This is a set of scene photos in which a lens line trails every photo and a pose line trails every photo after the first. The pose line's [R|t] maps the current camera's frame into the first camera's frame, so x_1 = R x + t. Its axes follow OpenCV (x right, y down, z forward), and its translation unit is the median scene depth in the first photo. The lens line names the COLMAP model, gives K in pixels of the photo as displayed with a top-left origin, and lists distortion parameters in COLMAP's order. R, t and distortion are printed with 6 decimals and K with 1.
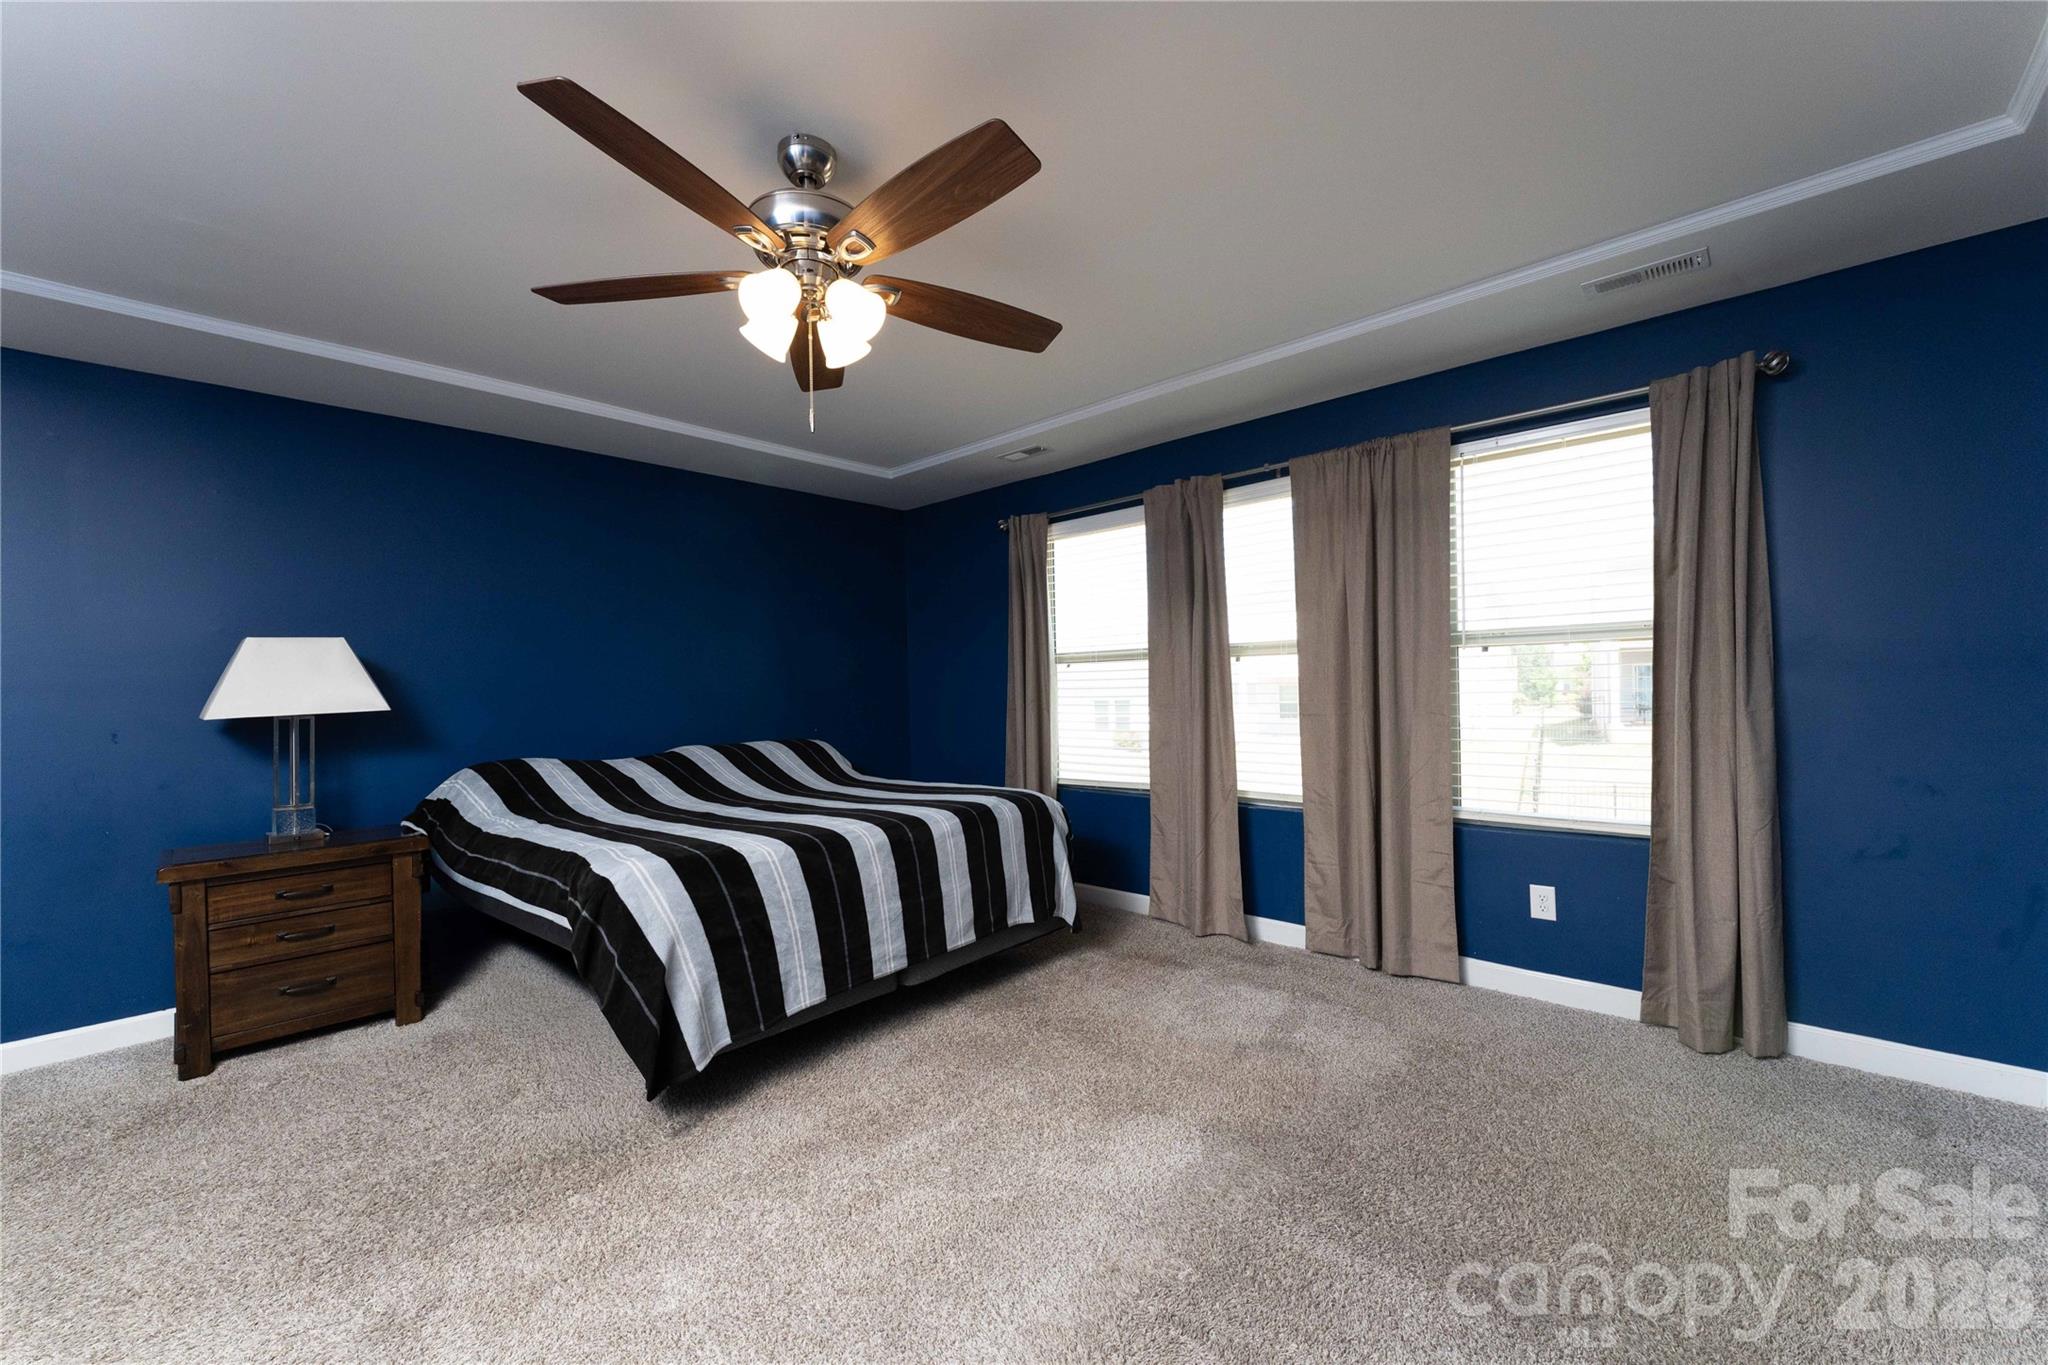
lens RADIAL K [[811.4, 0, 1008.9], [0, 811.4, 692.9], [0, 0, 1]] dist [0.000280, -0.000113]
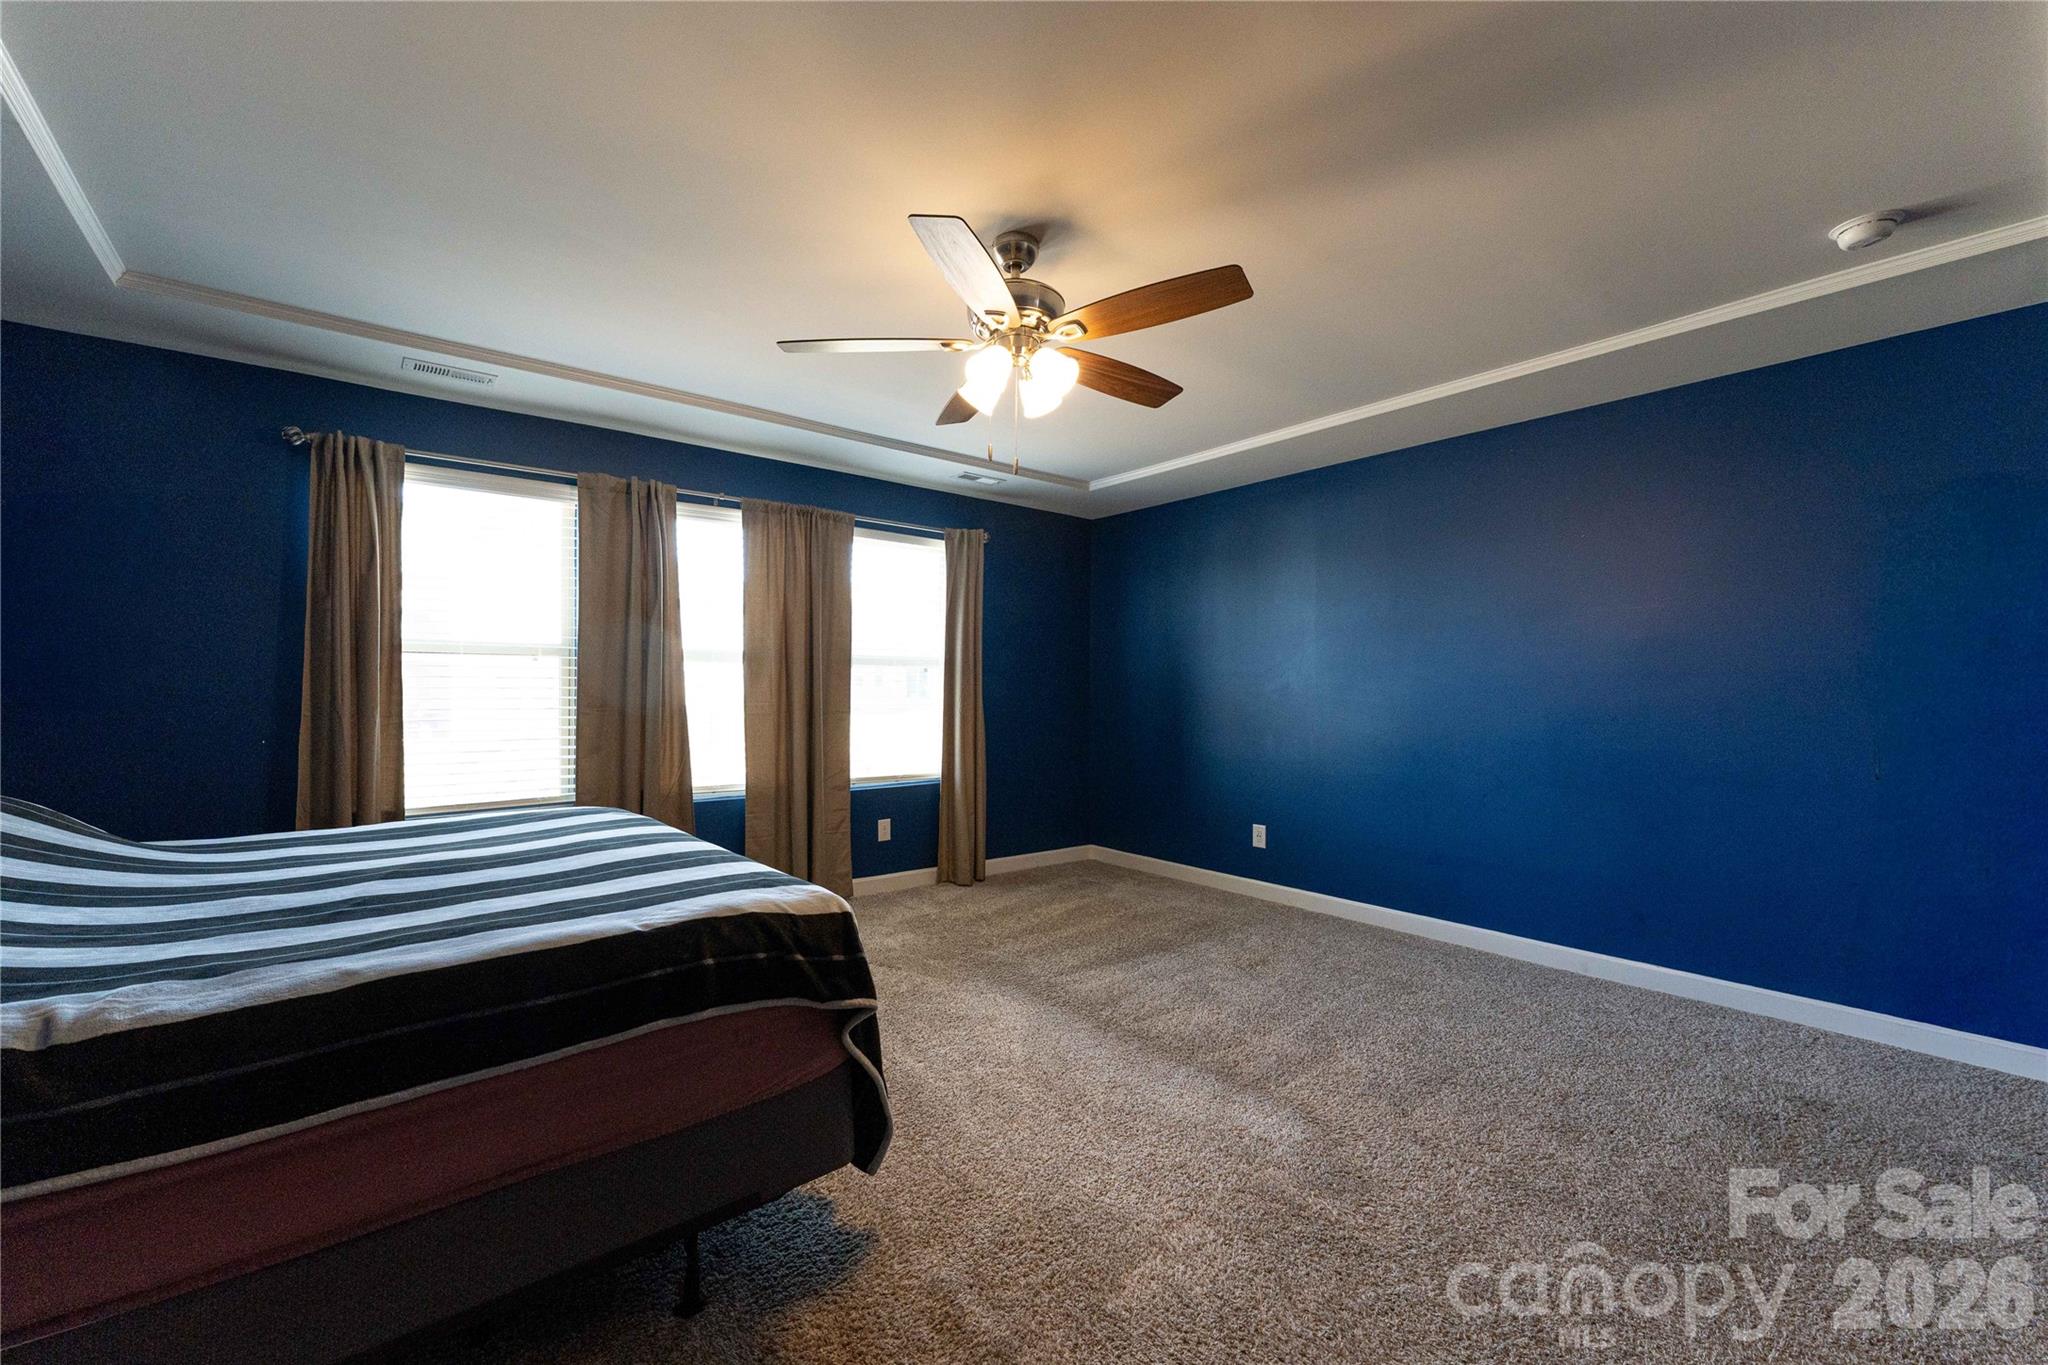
lens RADIAL K [[811.4, 0, 1008.9], [0, 811.4, 692.9], [0, 0, 1]] dist [0.000280, -0.000113]
pose [[0.163812, 0.018063, 0.986326, -0.793261], [-0.002062, 0.999836, -0.017968, 0.017908], [-0.986489, 0.000909, 0.163822, 0.458473]]
